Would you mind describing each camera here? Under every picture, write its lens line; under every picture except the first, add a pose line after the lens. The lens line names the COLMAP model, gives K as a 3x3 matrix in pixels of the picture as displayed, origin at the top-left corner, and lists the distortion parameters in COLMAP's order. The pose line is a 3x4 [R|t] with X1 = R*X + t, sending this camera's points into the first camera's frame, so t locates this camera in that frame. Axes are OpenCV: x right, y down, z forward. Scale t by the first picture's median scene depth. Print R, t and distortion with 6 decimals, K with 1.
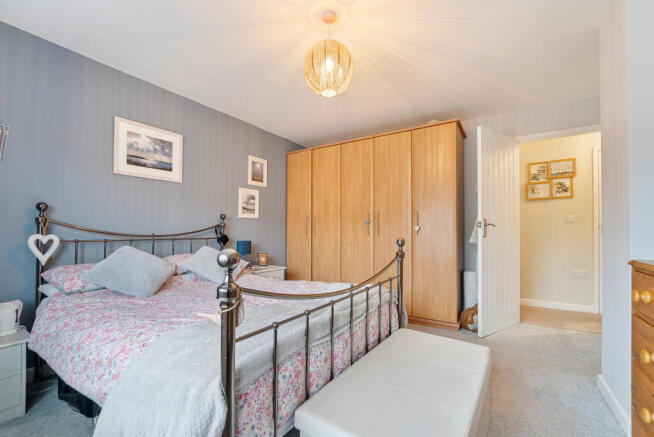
lens RADIAL K [[276.0, 0, 329.8], [0, 276.0, 215.5], [0, 0, 1]] dist [-0.001213, -0.000120]
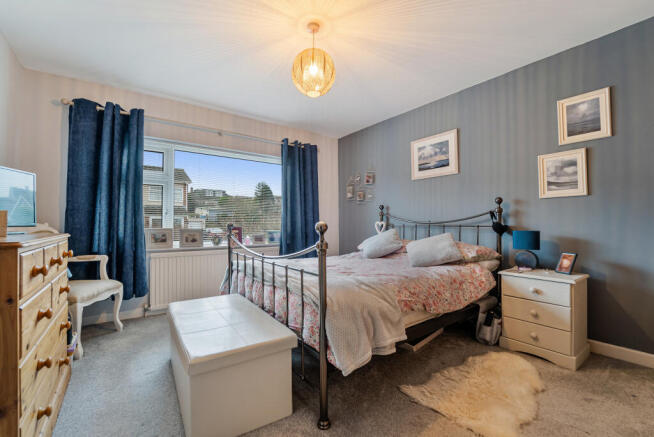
lens RADIAL K [[276.0, 0, 329.8], [0, 276.0, 215.5], [0, 0, 1]] dist [-0.001213, -0.000120]
pose [[-0.321619, -0.027167, -0.946479, 0.635378], [0.057353, 0.997194, -0.048111, 0.068211], [0.945131, -0.069756, -0.319158, 0.870383]]
